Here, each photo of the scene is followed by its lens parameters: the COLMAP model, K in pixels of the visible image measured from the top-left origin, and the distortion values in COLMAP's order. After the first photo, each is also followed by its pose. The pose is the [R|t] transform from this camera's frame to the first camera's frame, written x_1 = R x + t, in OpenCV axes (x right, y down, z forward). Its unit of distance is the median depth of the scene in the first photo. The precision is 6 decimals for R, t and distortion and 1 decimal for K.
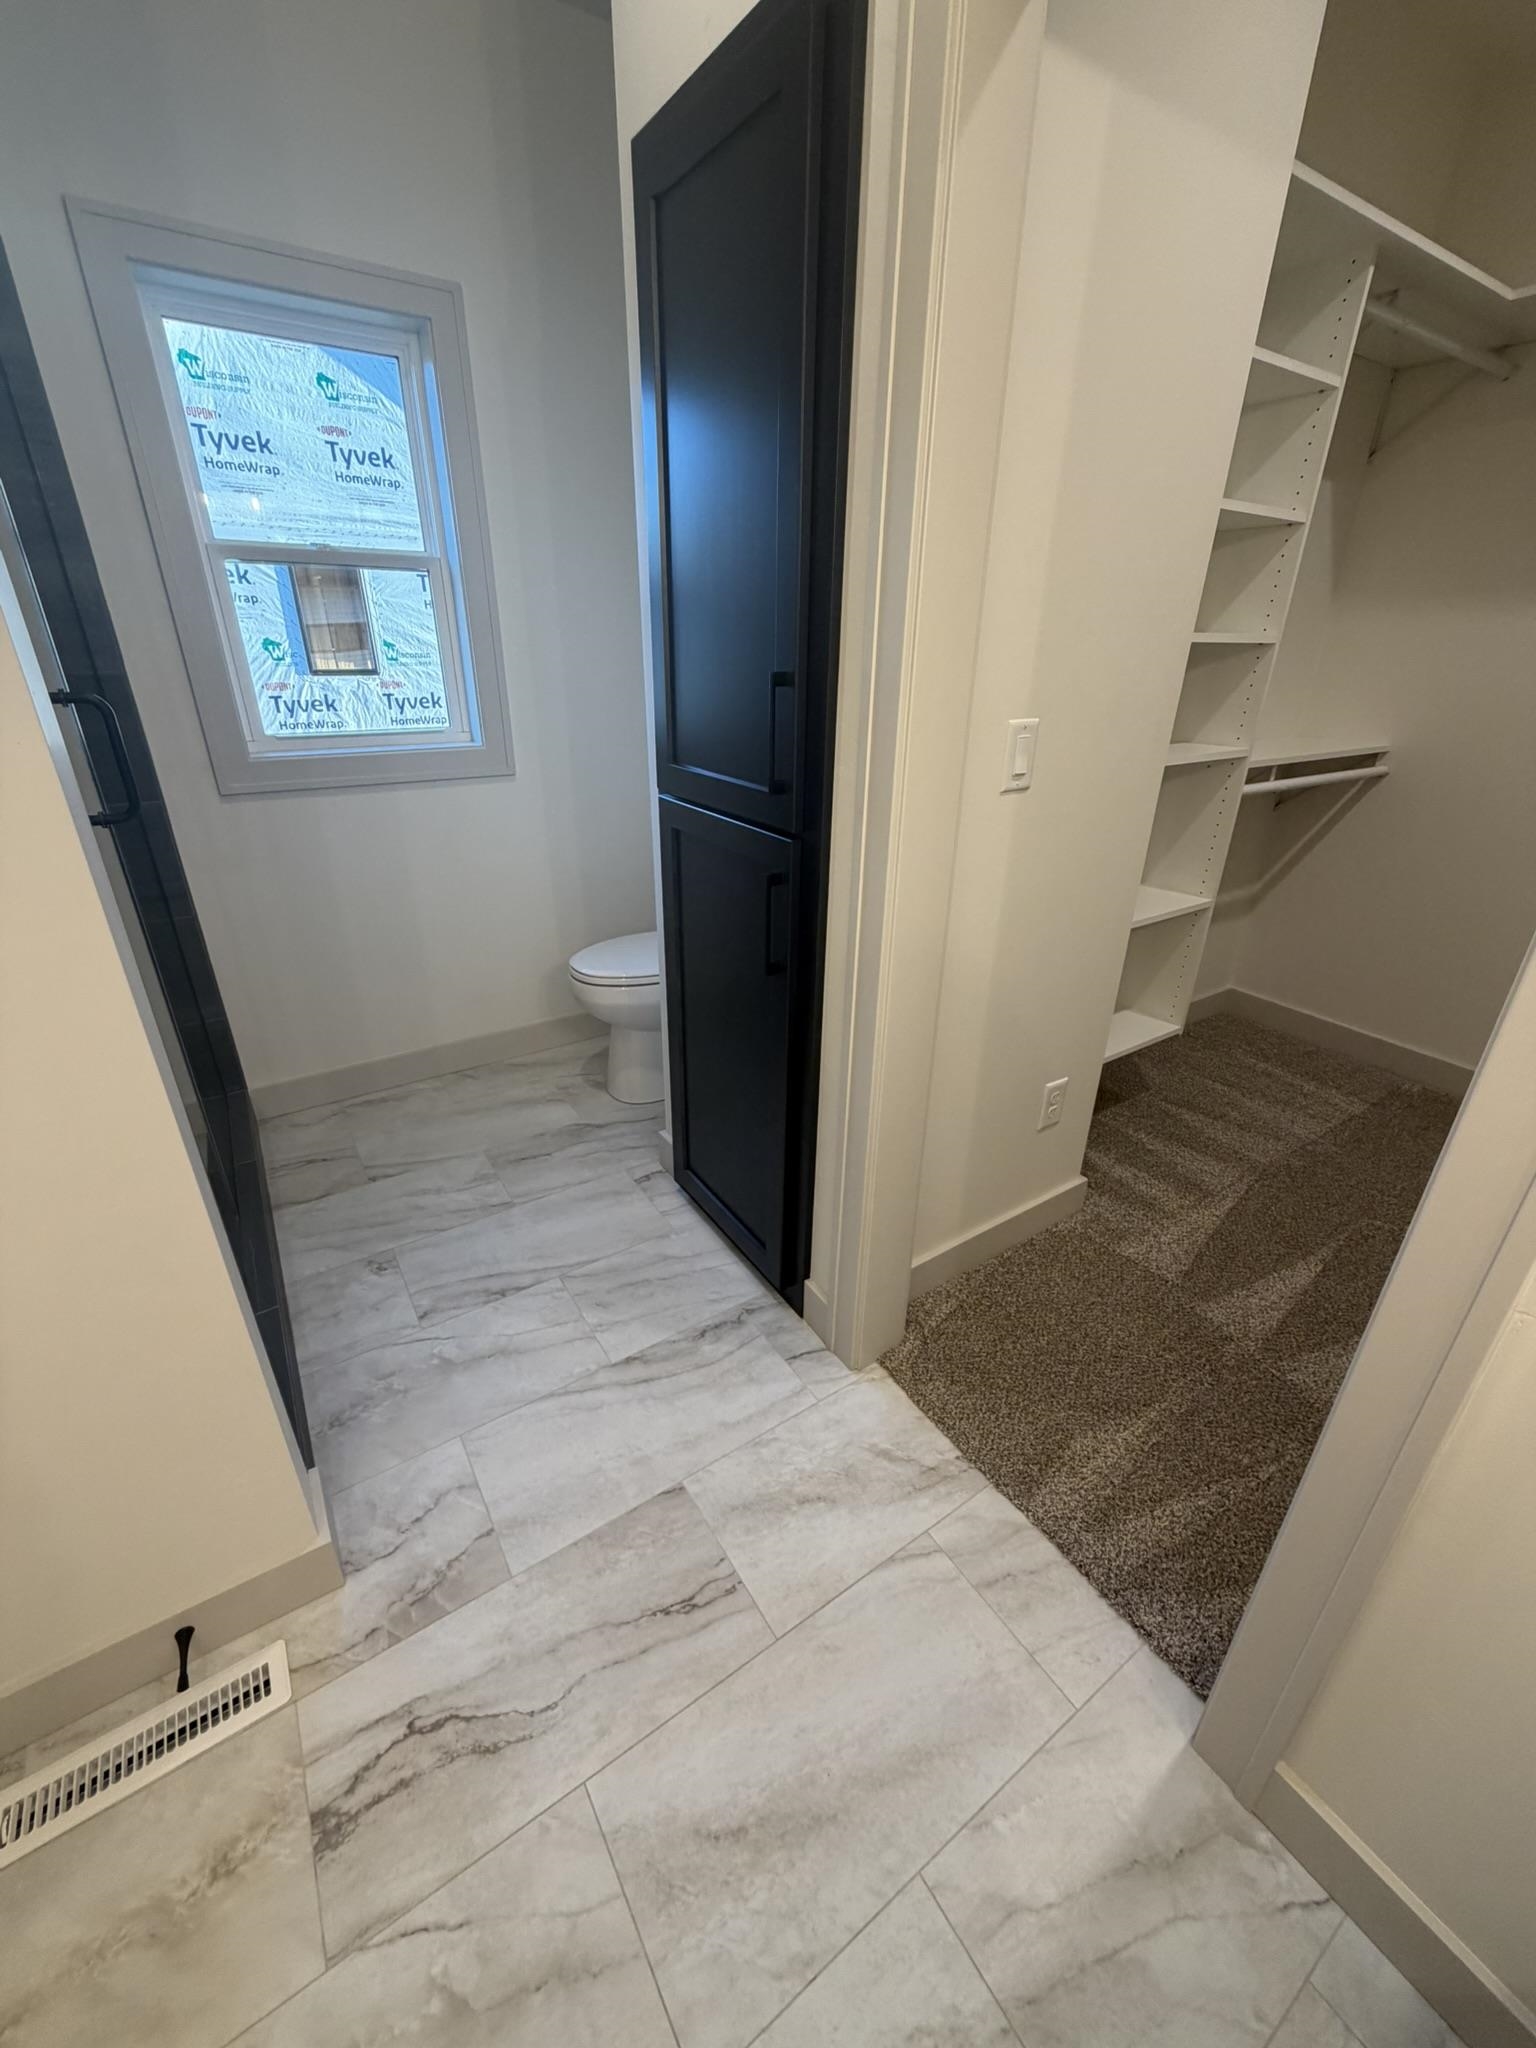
lens RADIAL K [[817.3, 0, 771.4], [0, 817.3, 1018.3], [0, 0, 1]] dist [0.000230, 0.000355]
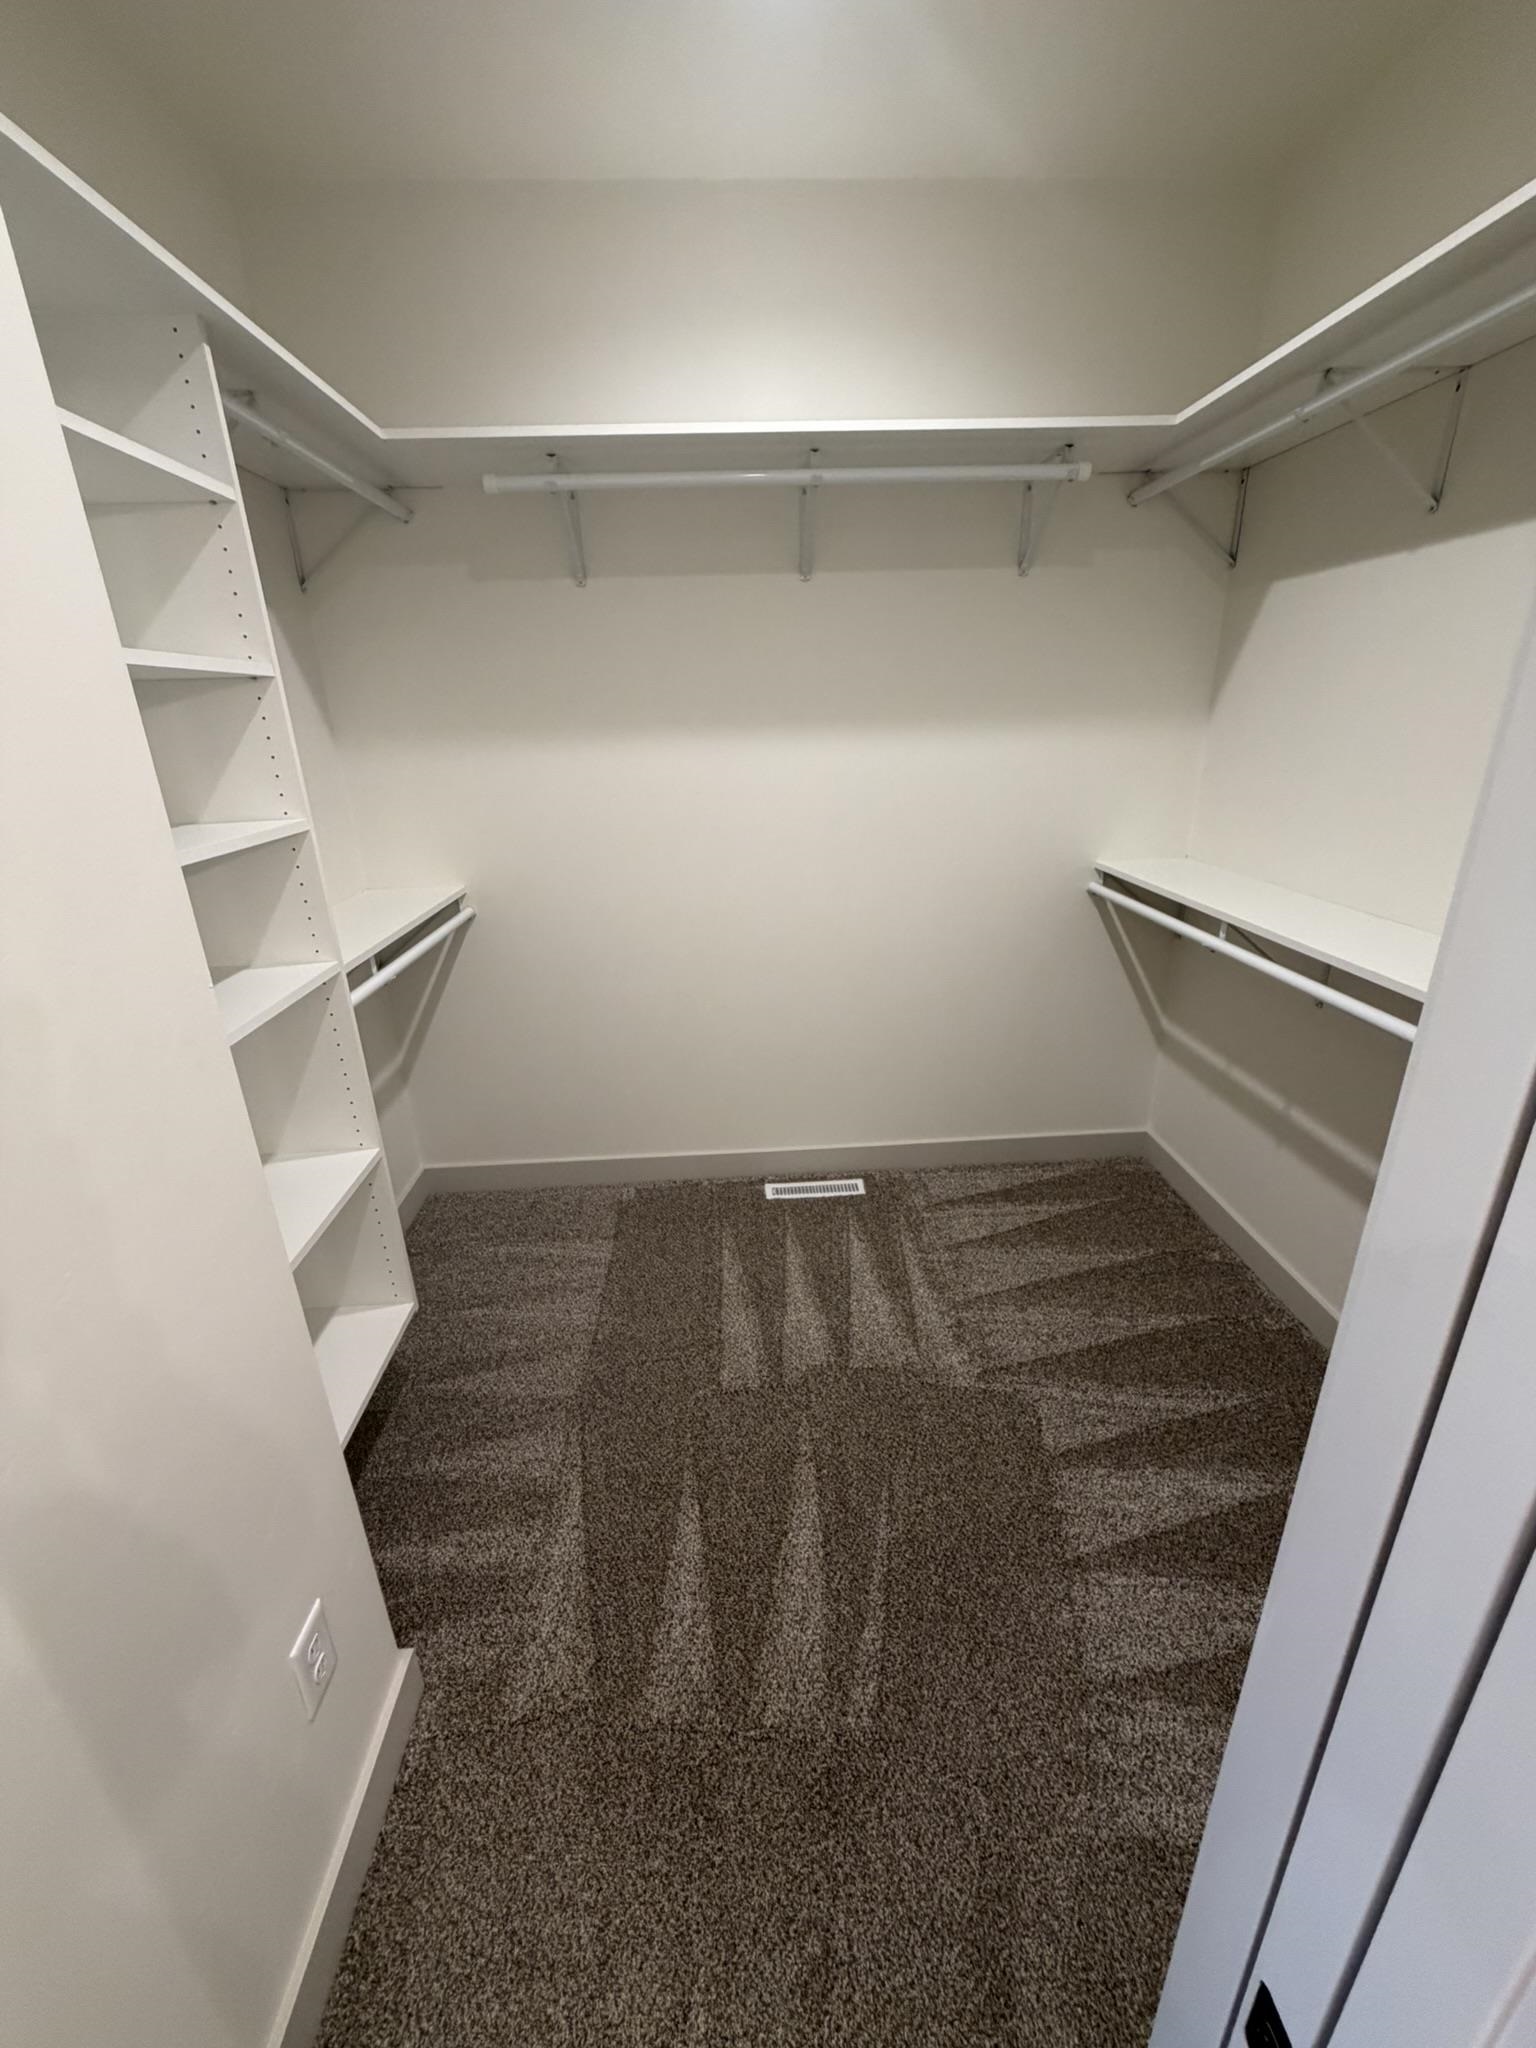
lens RADIAL K [[817.3, 0, 771.4], [0, 817.3, 1018.3], [0, 0, 1]] dist [0.000230, 0.000355]
pose [[0.503599, -0.327598, 0.799417, 0.164443], [0.393282, 0.910813, 0.125496, -0.208709], [-0.769232, 0.251197, 0.587523, 0.261399]]
